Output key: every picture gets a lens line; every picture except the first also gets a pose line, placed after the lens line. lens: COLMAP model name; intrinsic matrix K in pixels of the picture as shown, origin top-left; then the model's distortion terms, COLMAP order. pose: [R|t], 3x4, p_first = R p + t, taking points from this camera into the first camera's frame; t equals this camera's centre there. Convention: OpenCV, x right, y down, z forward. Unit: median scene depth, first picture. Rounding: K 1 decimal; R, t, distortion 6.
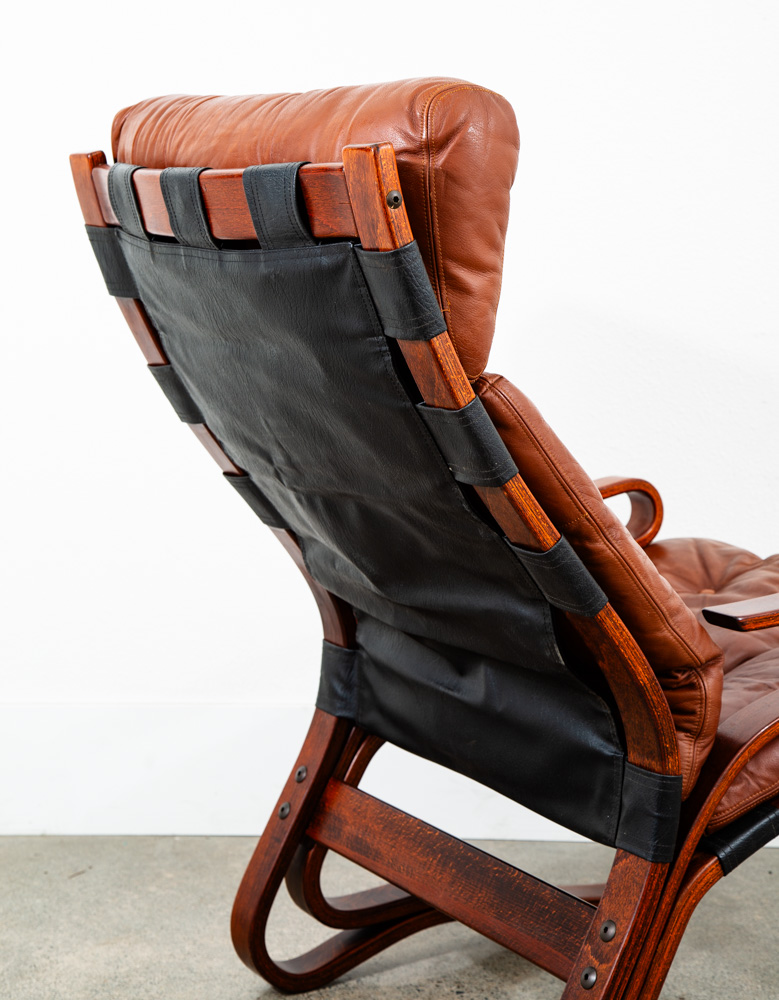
lens RADIAL K [[2129.2, 0, 393.0], [0, 2129.2, 428.0], [0, 0, 1]] dist [0.280921, 0.235033]
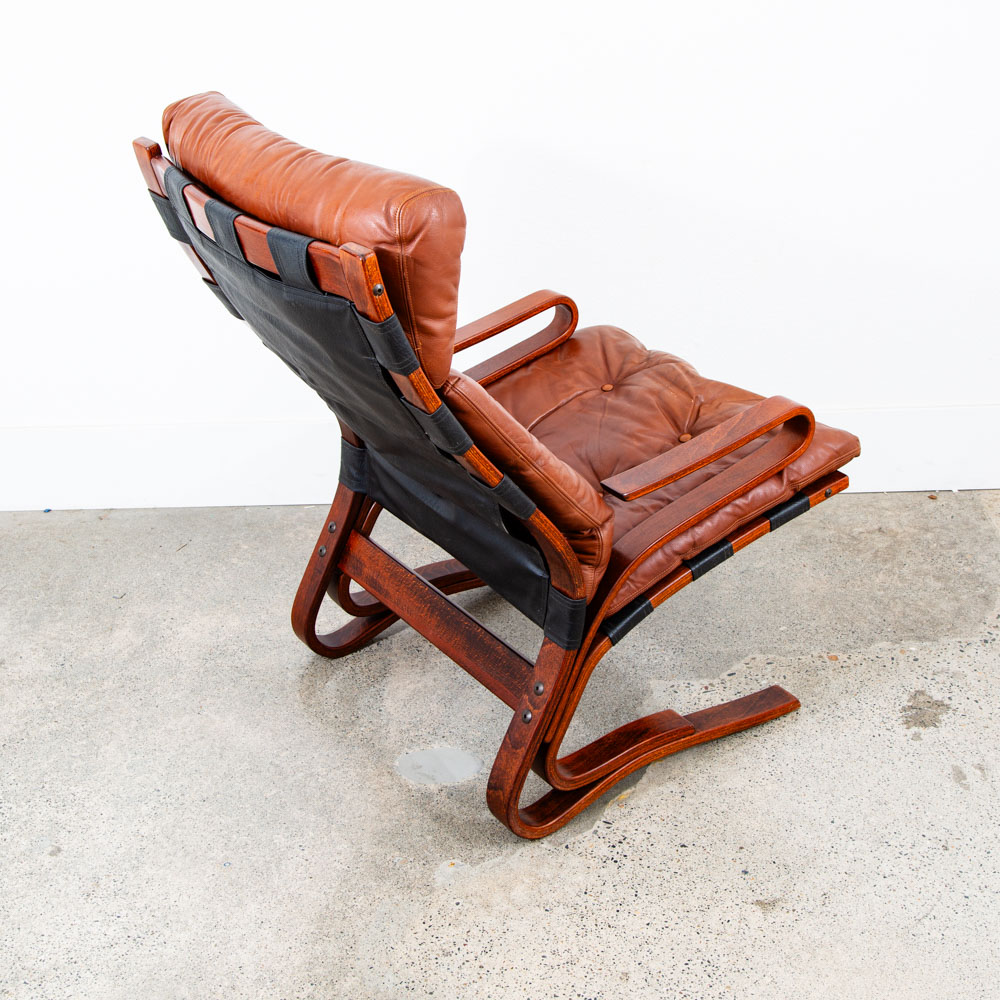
lens RADIAL K [[1613.2, 0, 506.7], [0, 1613.2, 421.2], [0, 0, 1]] dist [-0.005210, 0.071379]
pose [[0.996775, -0.048412, 0.064001, 0.010904], [0.025241, 0.946197, 0.322607, -0.314482], [-0.076176, -0.319951, 0.944367, -0.029467]]
